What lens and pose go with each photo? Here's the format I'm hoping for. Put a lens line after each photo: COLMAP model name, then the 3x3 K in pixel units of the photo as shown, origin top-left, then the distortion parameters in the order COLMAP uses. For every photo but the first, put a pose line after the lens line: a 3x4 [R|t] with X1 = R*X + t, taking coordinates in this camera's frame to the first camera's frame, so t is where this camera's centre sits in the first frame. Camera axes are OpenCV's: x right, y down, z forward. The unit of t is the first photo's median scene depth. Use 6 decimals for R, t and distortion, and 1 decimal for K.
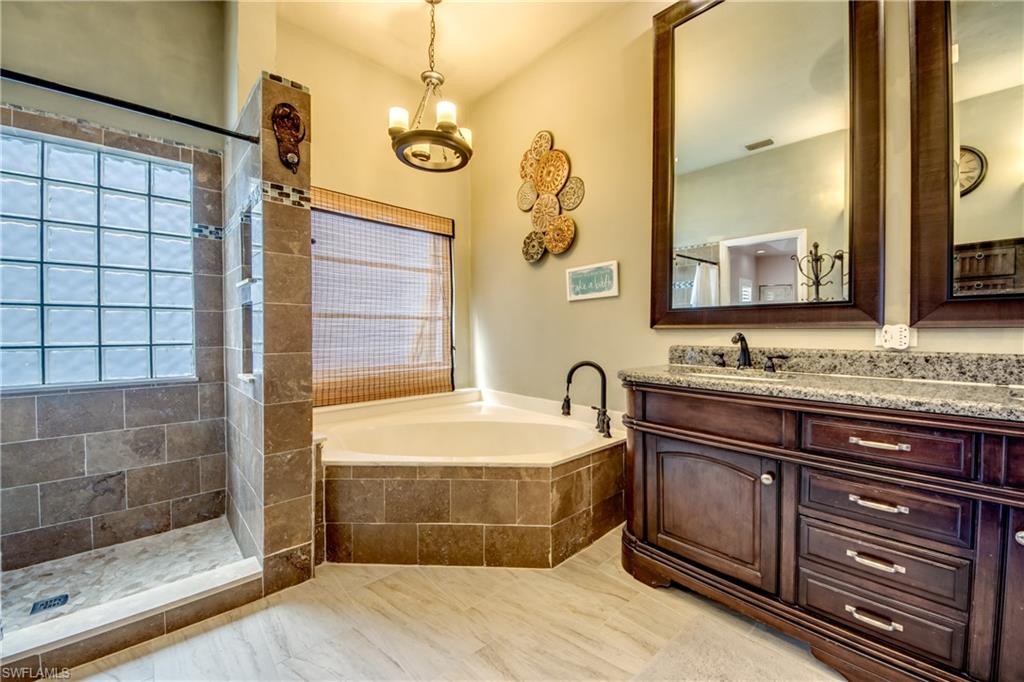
lens RADIAL K [[388.3, 0, 518.2], [0, 388.3, 338.0], [0, 0, 1]] dist [0.007982, -0.008765]
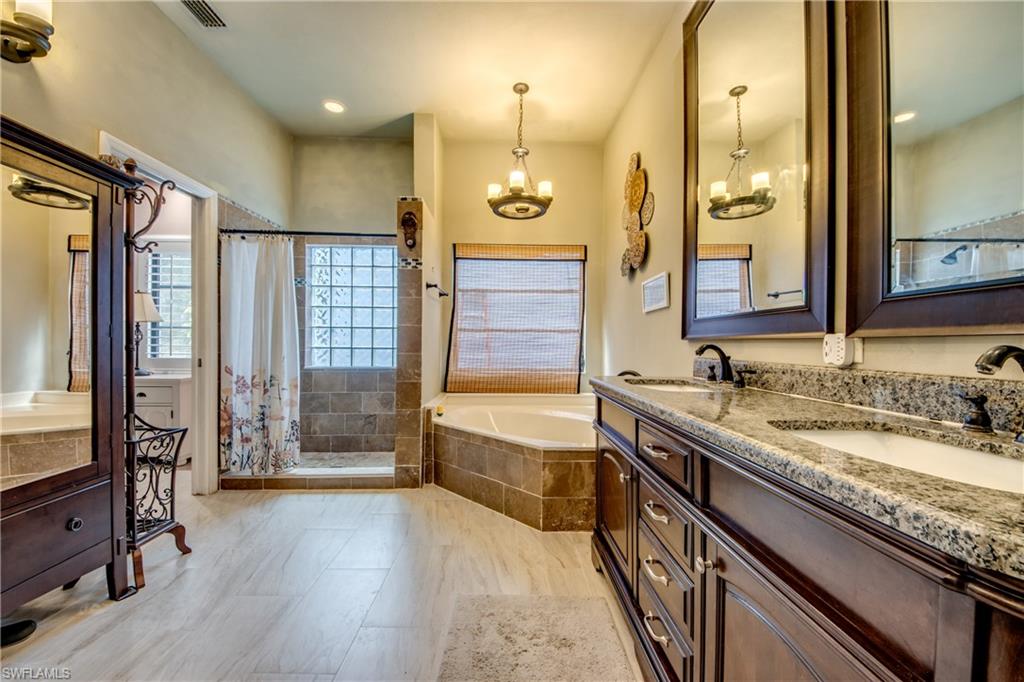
lens RADIAL K [[388.3, 0, 513.4], [0, 388.3, 343.4], [0, 0, 1]] dist [0.007982, -0.008765]
pose [[0.757645, 0.007315, -0.652626, 0.820276], [-0.019094, 0.999758, -0.010961, 0.004851], [0.652388, 0.020766, 0.757601, -0.014938]]
